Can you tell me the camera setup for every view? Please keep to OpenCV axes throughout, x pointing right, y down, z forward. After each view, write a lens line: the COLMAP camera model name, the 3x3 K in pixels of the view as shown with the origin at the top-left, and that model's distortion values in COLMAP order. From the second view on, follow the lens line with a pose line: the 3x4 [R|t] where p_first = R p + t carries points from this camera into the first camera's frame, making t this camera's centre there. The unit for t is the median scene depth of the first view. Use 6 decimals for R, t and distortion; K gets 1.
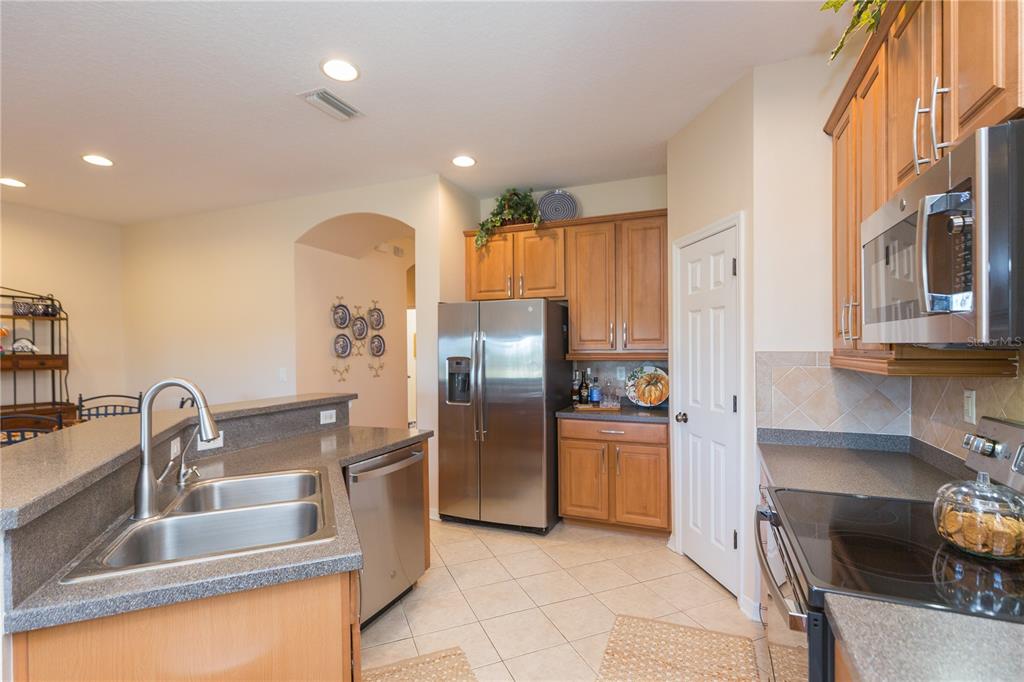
lens RADIAL K [[473.9, 0, 514.4], [0, 473.9, 351.3], [0, 0, 1]] dist [0.003034, 0.000467]
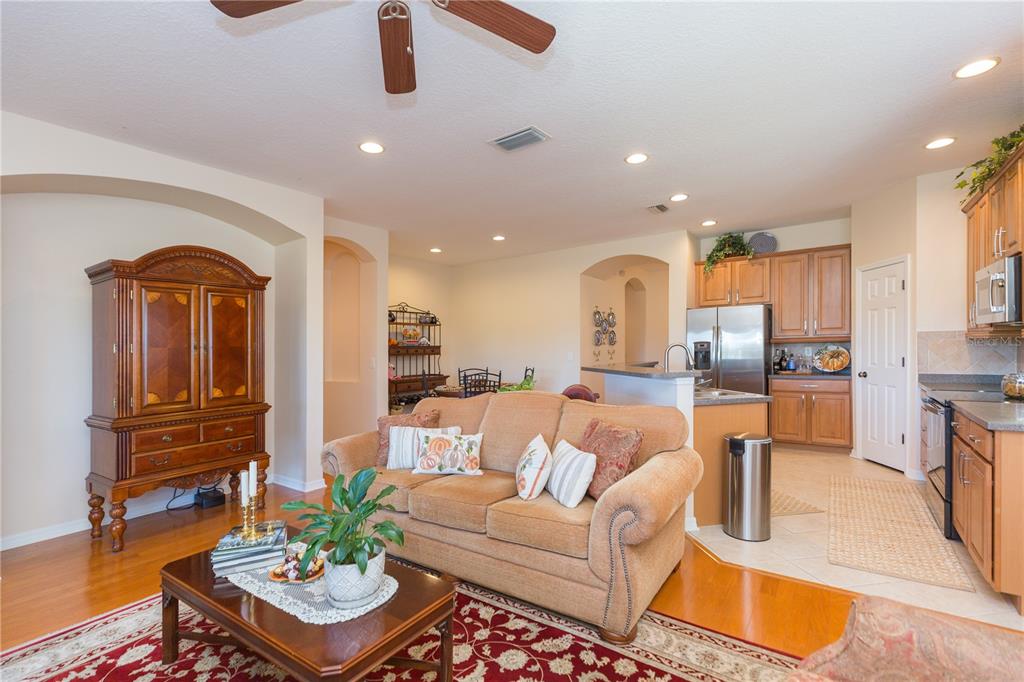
lens RADIAL K [[473.9, 0, 503.0], [0, 473.9, 359.0], [0, 0, 1]] dist [0.003034, 0.000467]
pose [[0.975161, -0.009164, -0.221307, -0.426880], [0.013224, 0.999770, 0.016871, 0.035638], [0.221102, -0.019378, 0.975058, -0.755197]]
